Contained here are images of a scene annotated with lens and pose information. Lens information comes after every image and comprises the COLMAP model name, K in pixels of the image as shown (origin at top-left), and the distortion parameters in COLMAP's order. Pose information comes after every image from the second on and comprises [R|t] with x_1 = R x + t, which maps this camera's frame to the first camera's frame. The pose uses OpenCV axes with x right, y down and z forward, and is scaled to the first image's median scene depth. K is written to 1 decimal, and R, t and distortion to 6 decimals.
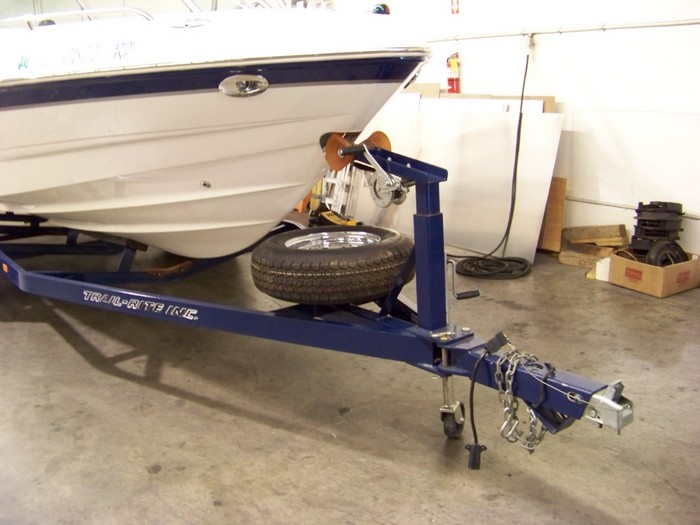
lens RADIAL K [[722.9, 0, 350.0], [0, 722.9, 262.5], [0, 0, 1]] dist [-0.267966, 0.370209]
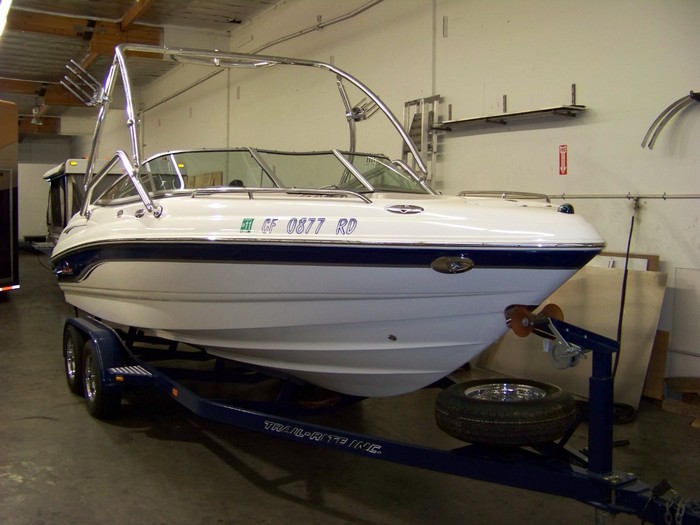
lens RADIAL K [[727.3, 0, 350.0], [0, 727.3, 262.5], [0, 0, 1]] dist [-0.270915, 0.374258]
pose [[0.995659, 0.043770, -0.082140, -0.175536], [-0.057313, 0.983682, -0.170545, -0.023758], [0.073335, 0.174512, 0.981920, -0.187115]]
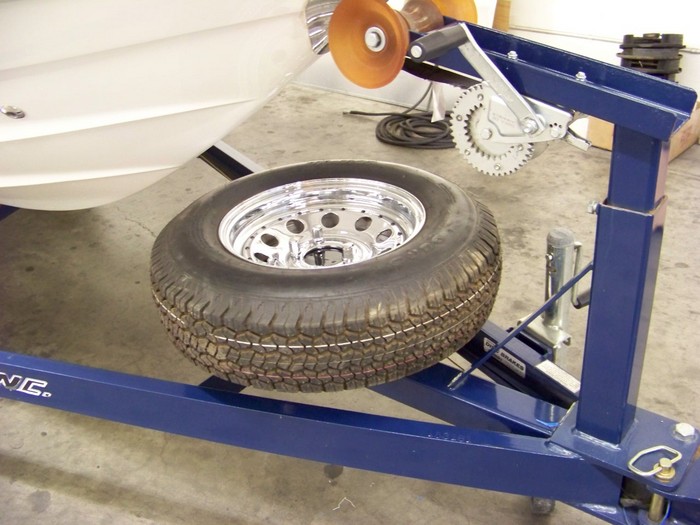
lens RADIAL K [[722.9, 0, 350.0], [0, 722.9, 262.5], [0, 0, 1]] dist [-0.267966, 0.370209]
pose [[0.966520, -0.135354, 0.217987, -0.103248], [0.073677, 0.960171, 0.269524, -0.116289], [-0.245786, -0.244440, 0.937997, 0.510544]]
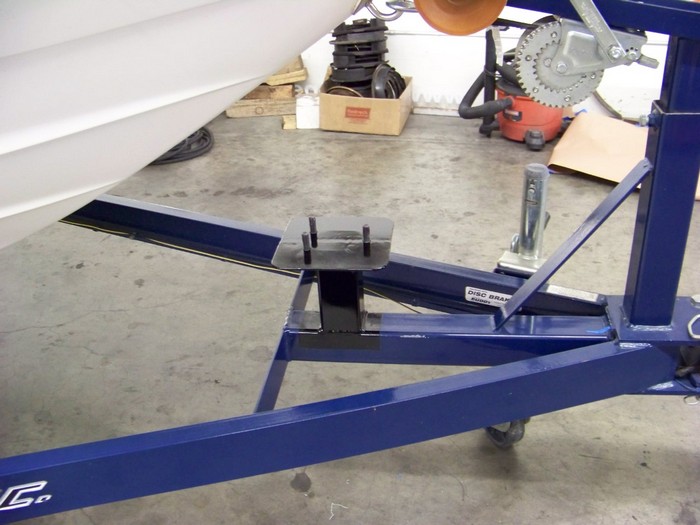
lens RADIAL K [[727.3, 0, 350.0], [0, 727.3, 262.5], [0, 0, 1]] dist [-0.270915, 0.374258]
pose [[0.693779, -0.330756, 0.639744, -0.284539], [0.169530, 0.938342, 0.301286, -0.112866], [-0.699951, -0.100570, 0.707075, 0.627755]]
